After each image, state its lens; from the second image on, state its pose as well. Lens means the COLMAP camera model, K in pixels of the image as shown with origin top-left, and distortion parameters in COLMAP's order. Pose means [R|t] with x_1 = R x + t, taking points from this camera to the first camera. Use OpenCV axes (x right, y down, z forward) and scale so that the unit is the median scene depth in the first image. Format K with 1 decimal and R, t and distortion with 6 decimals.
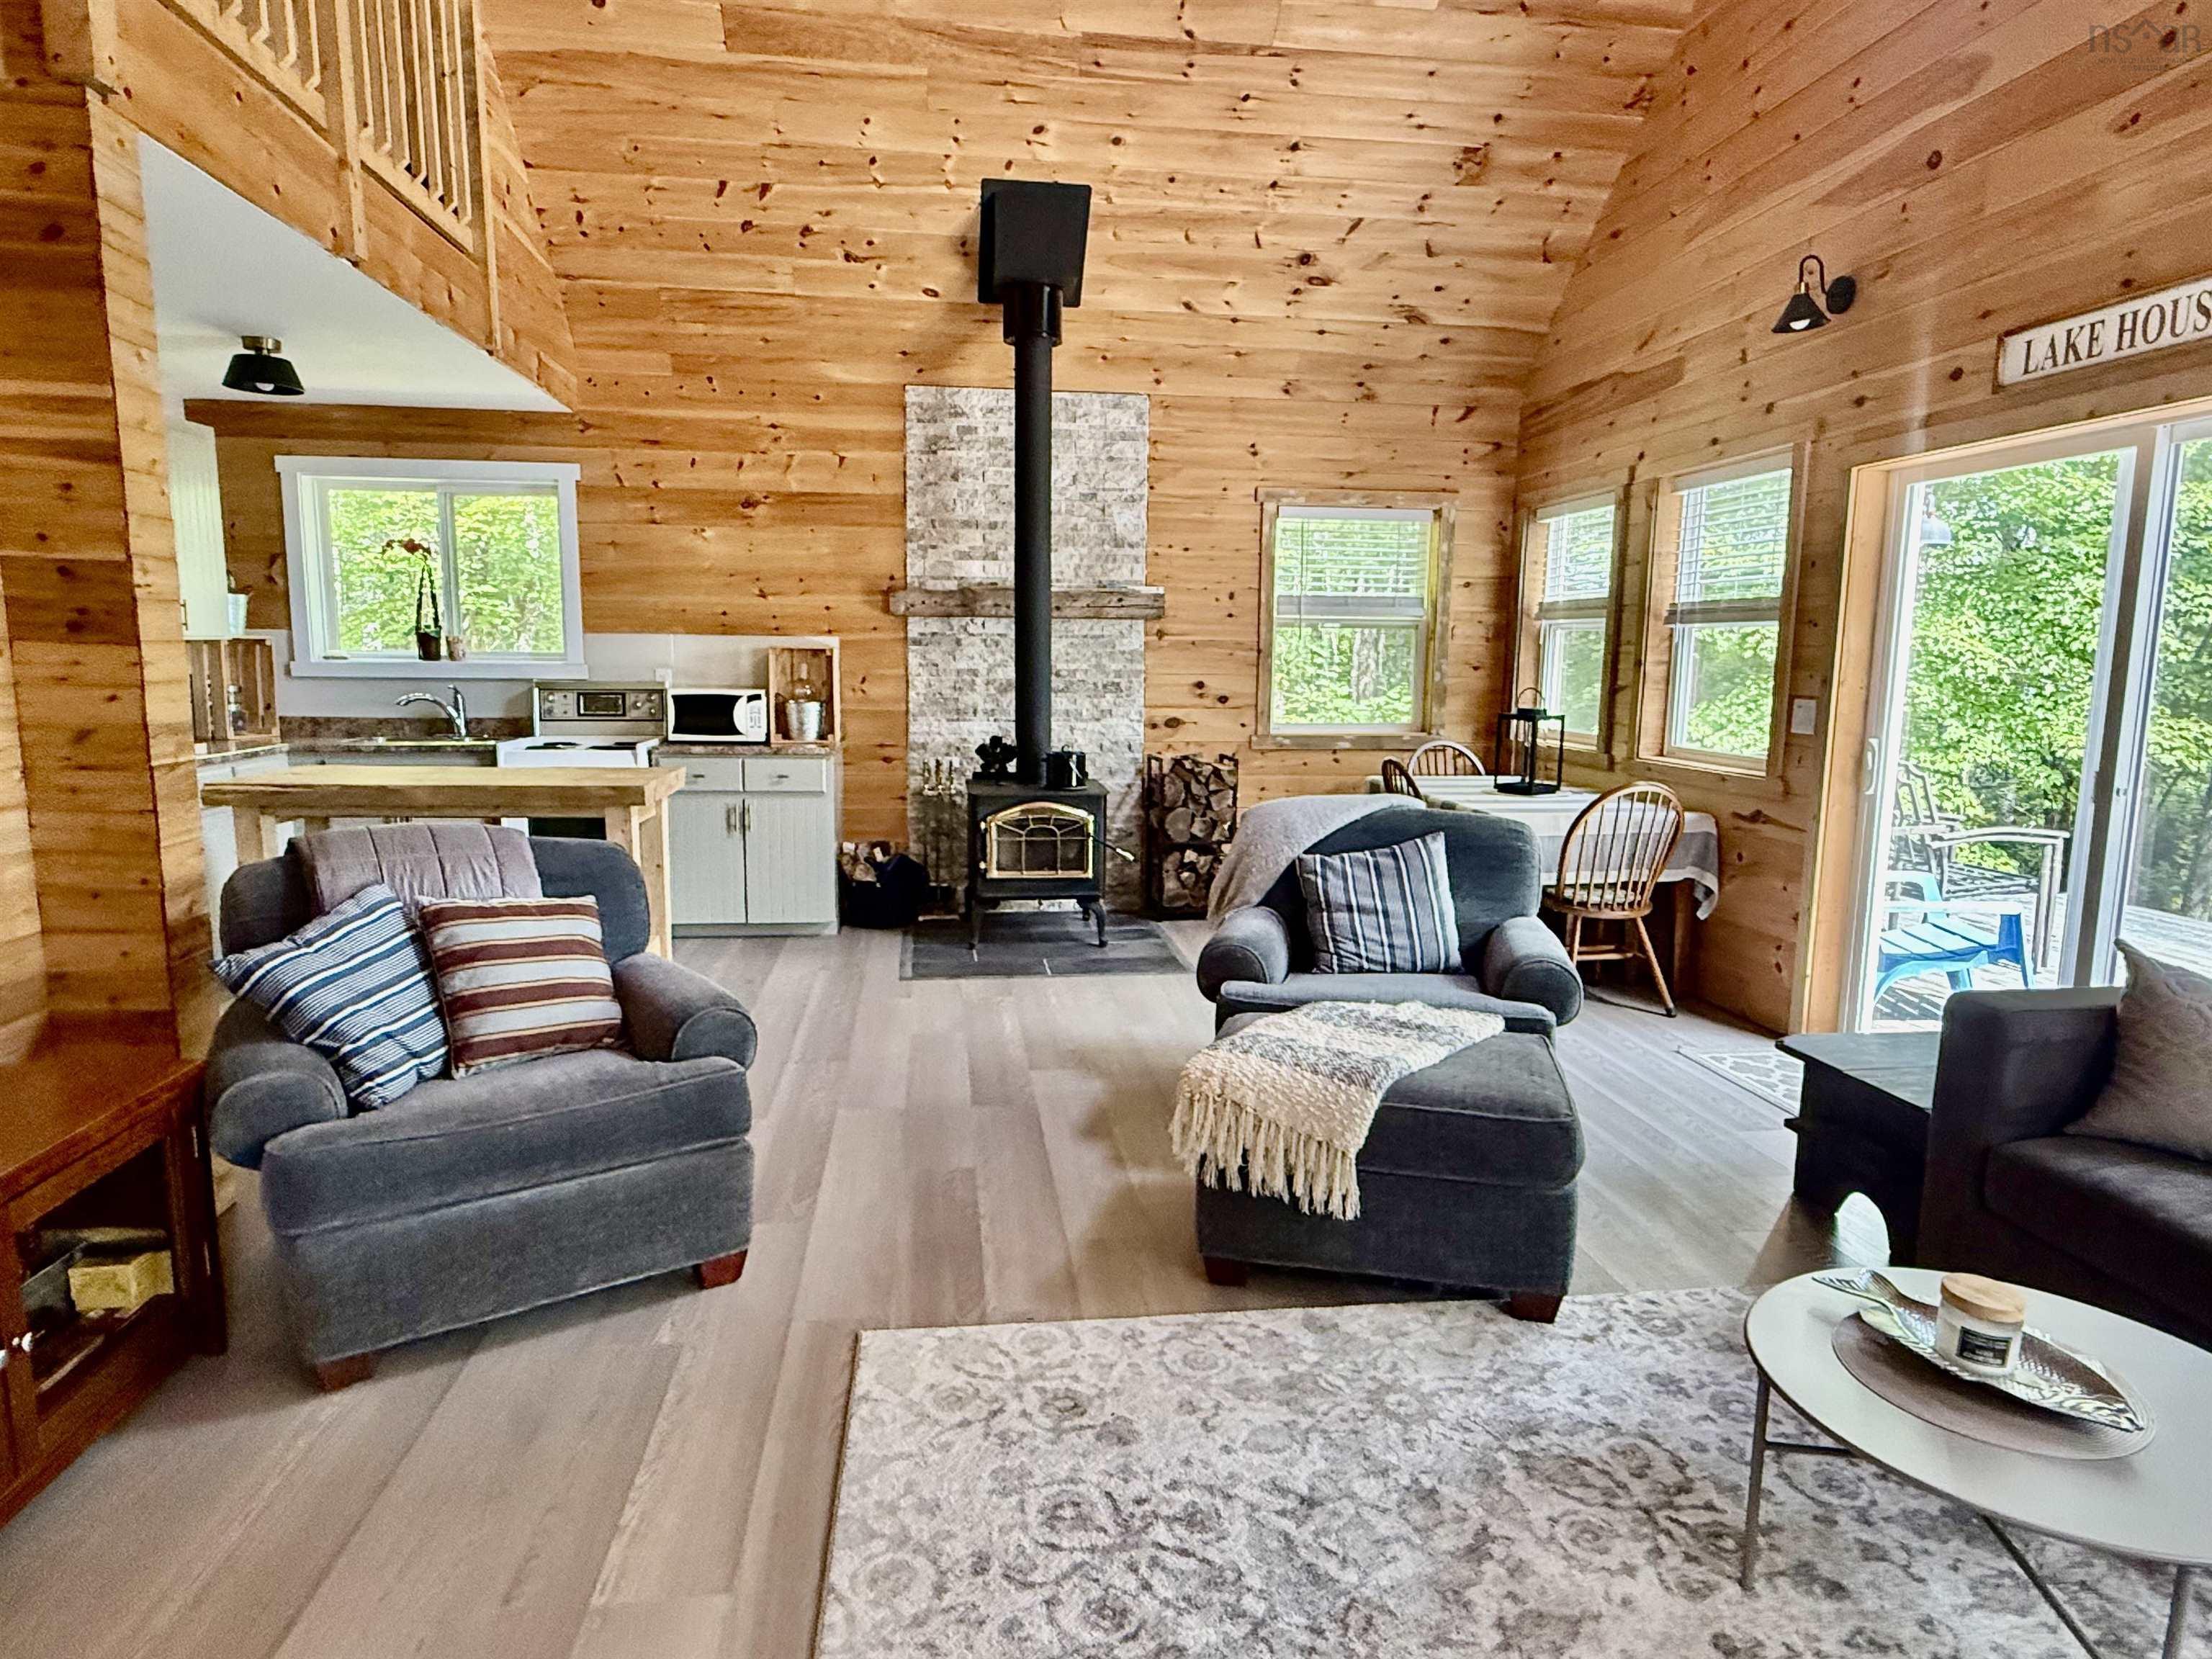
lens RADIAL K [[1294.2, 0, 1106.0], [0, 1294.2, 829.5], [0, 0, 1]] dist [0.003630, 0.000783]
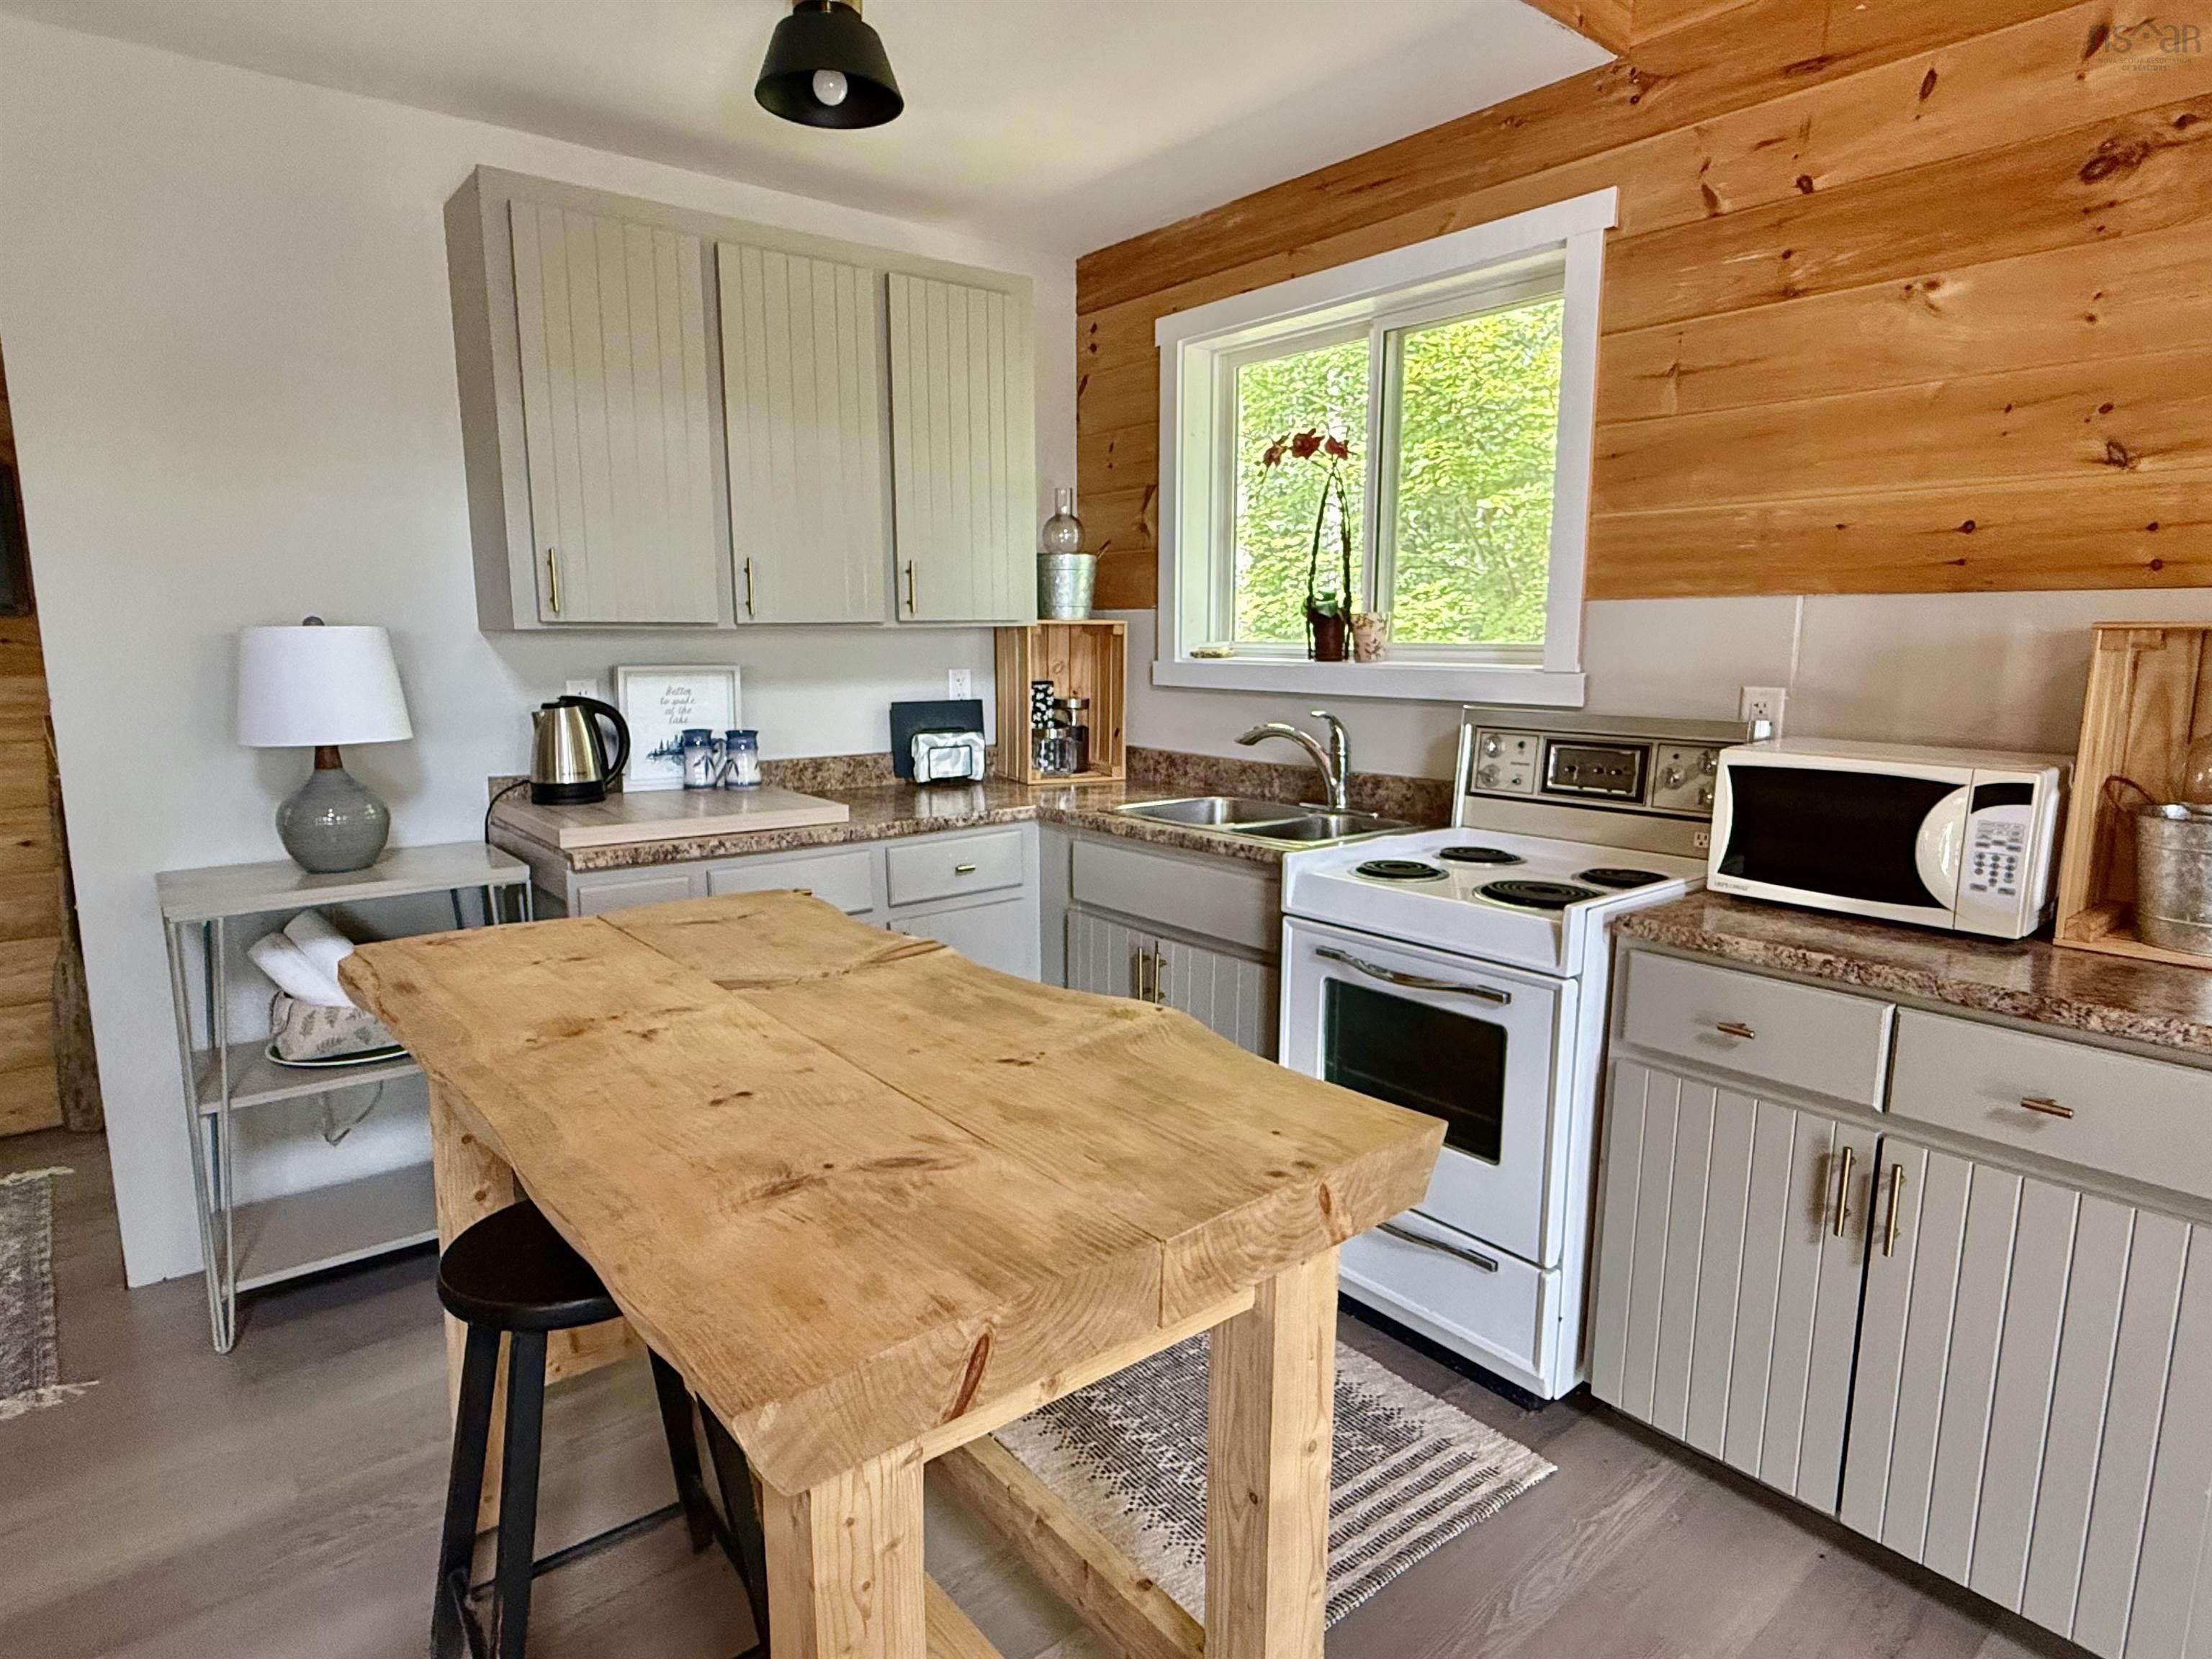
lens RADIAL K [[1234.6, 0, 1094.2], [0, 1234.6, 830.2], [0, 0, 1]] dist [-0.000764, 0.000804]
pose [[0.529721, 0.124887, -0.838927, -0.140680], [-0.109898, 0.990869, 0.078114, -0.092075], [0.841022, 0.050818, 0.538609, 0.662636]]
